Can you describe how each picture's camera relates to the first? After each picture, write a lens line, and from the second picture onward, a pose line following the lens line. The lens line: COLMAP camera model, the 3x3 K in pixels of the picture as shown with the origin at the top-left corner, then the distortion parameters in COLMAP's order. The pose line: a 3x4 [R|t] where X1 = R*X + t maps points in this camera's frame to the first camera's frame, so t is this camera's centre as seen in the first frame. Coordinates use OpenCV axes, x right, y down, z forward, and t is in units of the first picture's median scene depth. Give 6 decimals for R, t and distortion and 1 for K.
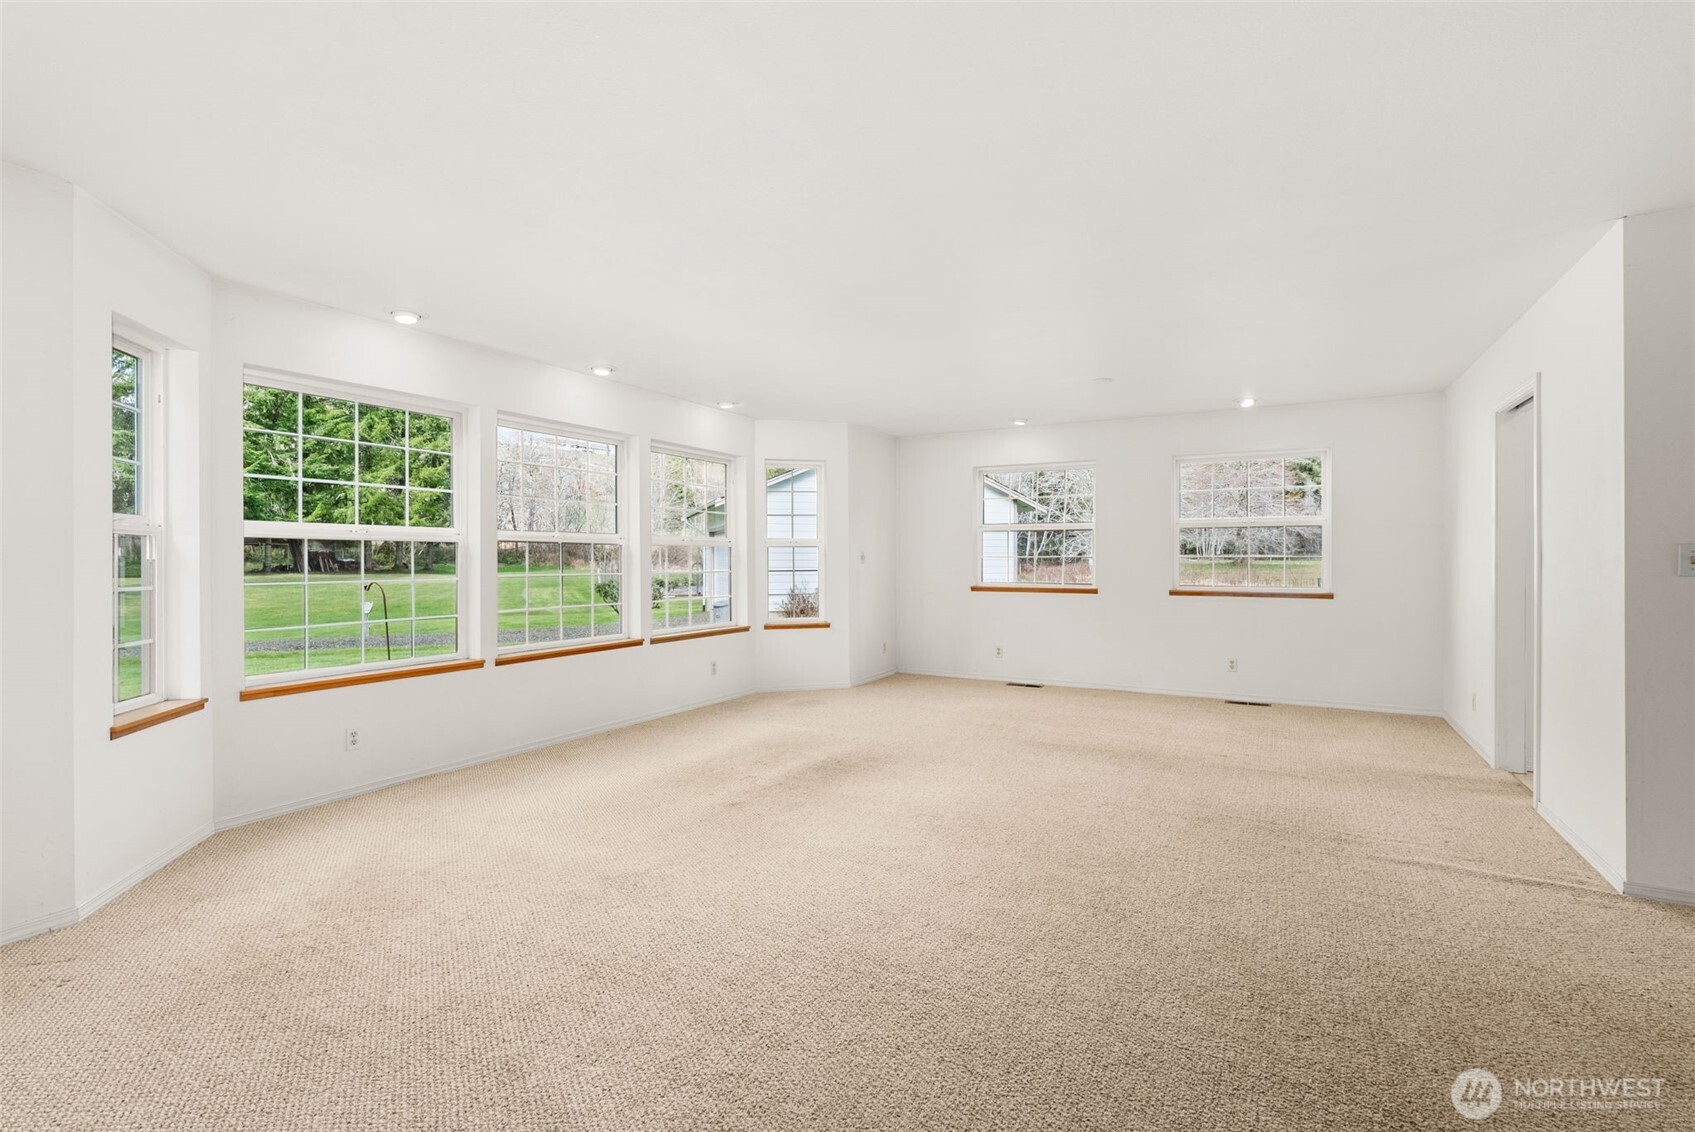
lens RADIAL K [[764.5, 0, 847.8], [0, 764.5, 557.7], [0, 0, 1]] dist [-0.010740, -0.000190]
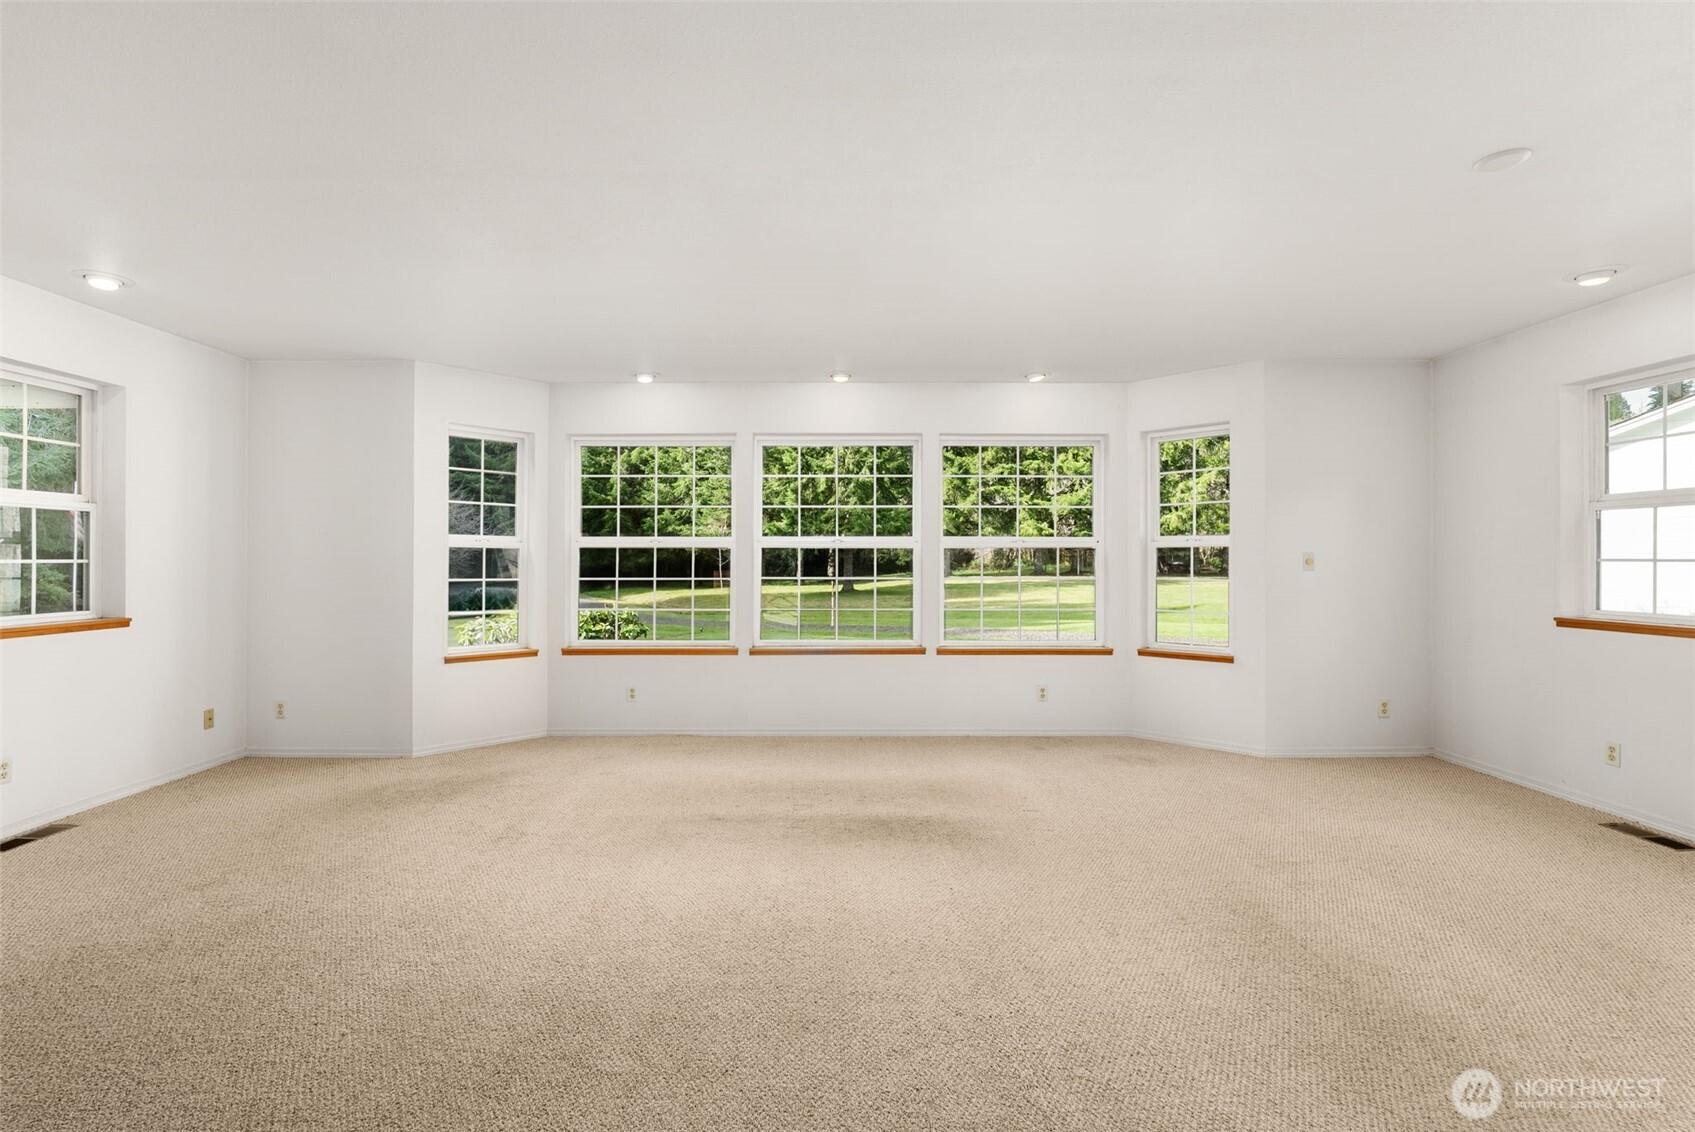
lens RADIAL K [[783.2, 0, 845.2], [0, 783.2, 563.3], [0, 0, 1]] dist [-0.004070, -0.000331]
pose [[0.490154, 0.002402, -0.871633, 0.661285], [0.000800, 0.999995, 0.003205, -0.001726], [0.871636, -0.002269, 0.490149, 0.551504]]
